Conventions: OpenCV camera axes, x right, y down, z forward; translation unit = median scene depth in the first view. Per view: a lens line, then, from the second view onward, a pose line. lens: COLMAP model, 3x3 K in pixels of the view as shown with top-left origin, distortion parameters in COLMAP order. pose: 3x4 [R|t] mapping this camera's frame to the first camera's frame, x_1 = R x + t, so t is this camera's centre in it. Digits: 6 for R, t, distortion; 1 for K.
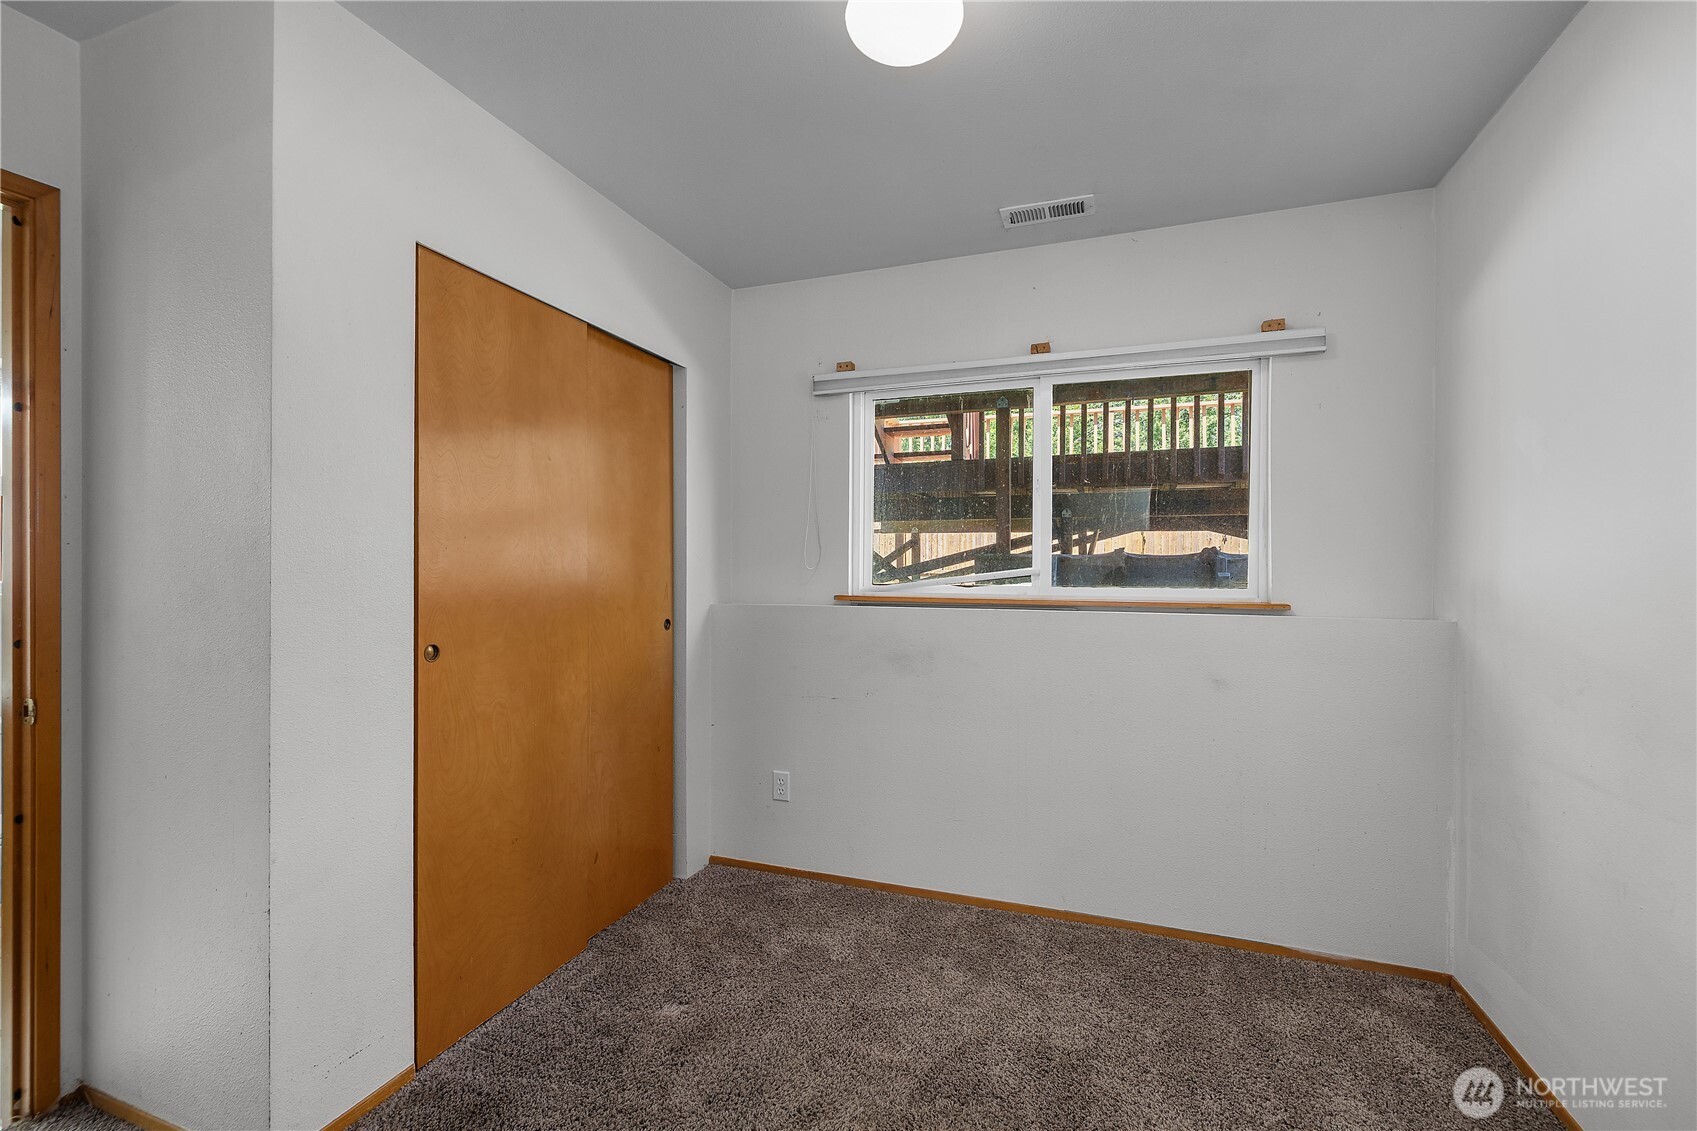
lens RADIAL K [[746.3, 0, 857.5], [0, 746.3, 570.1], [0, 0, 1]] dist [0.006305, -0.003267]
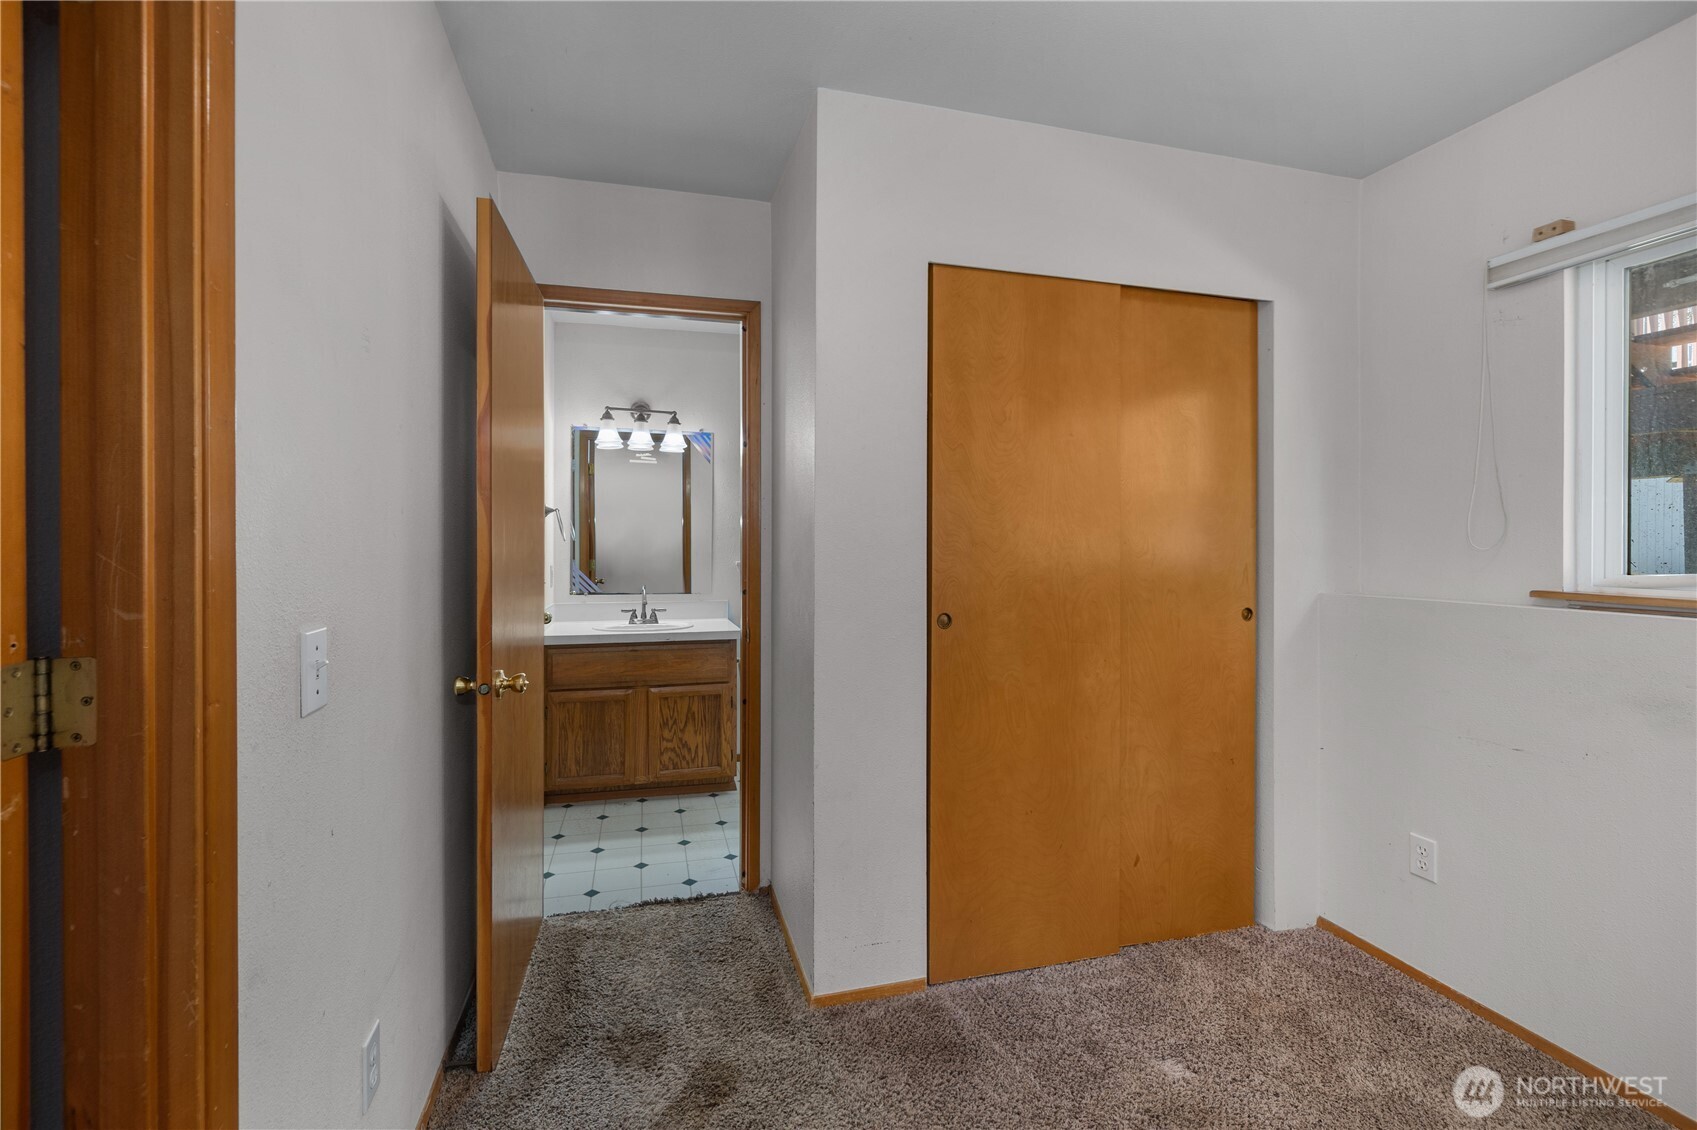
lens RADIAL K [[746.3, 0, 849.0], [0, 746.3, 541.8], [0, 0, 1]] dist [0.006305, -0.003267]
pose [[0.561141, -0.001494, -0.827719, 0.207967], [-0.006128, 0.999963, -0.005959, -0.000508], [0.827698, 0.008416, 0.561111, 0.181309]]
